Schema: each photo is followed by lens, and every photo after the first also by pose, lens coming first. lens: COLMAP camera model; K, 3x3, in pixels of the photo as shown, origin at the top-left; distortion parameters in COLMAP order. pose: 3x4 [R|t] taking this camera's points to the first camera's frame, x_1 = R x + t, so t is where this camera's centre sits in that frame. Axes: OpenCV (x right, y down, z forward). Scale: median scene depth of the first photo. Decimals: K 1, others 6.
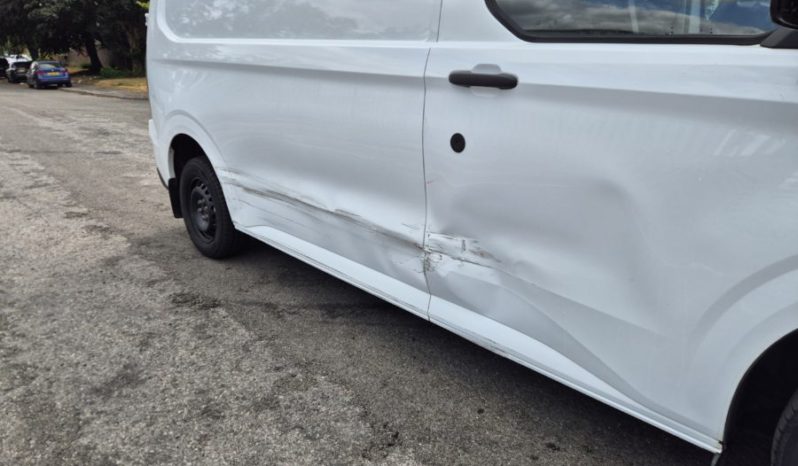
lens RADIAL K [[533.0, 0, 408.9], [0, 533.0, 230.8], [0, 0, 1]] dist [0.065025, -0.055760]
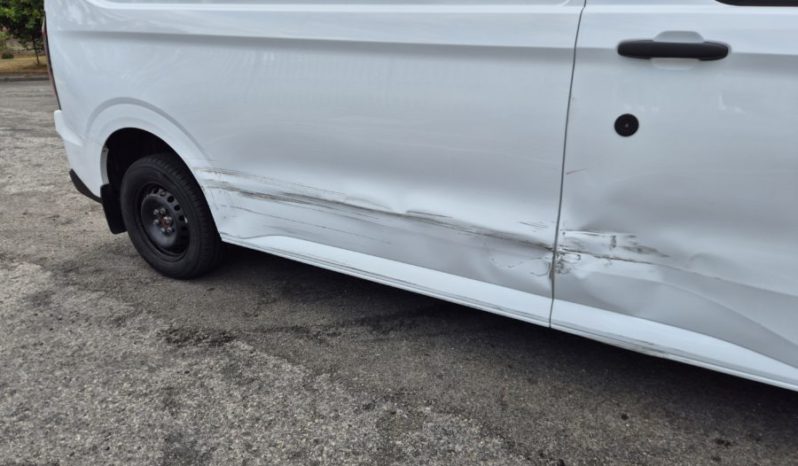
lens RADIAL K [[533.0, 0, 401.8], [0, 533.0, 239.9], [0, 0, 1]] dist [0.065025, -0.055760]
pose [[0.961856, -0.108362, 0.251178, -0.362661], [0.091930, 0.992838, 0.076293, -0.059911], [-0.257646, -0.050293, 0.964930, 0.182936]]
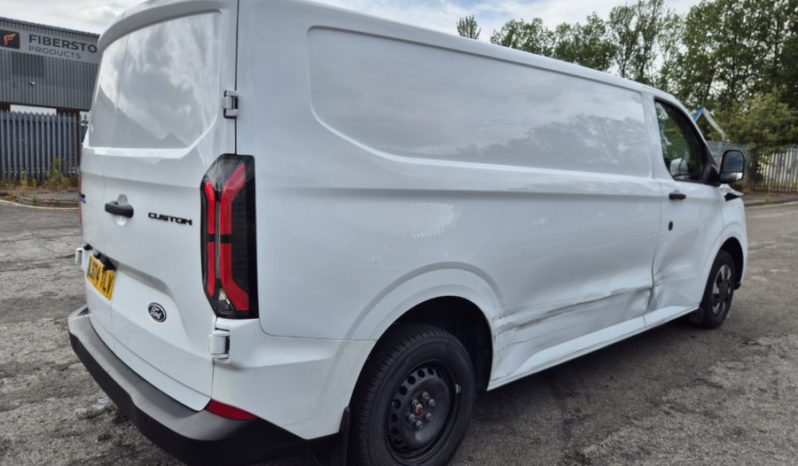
lens RADIAL K [[533.0, 0, 396.5], [0, 533.0, 235.0], [0, 0, 1]] dist [0.065025, -0.055760]
pose [[0.030268, -0.119100, 0.992421, -1.491003], [0.276773, 0.955052, 0.106174, -0.475216], [-0.960458, 0.271462, 0.061871, 1.393315]]
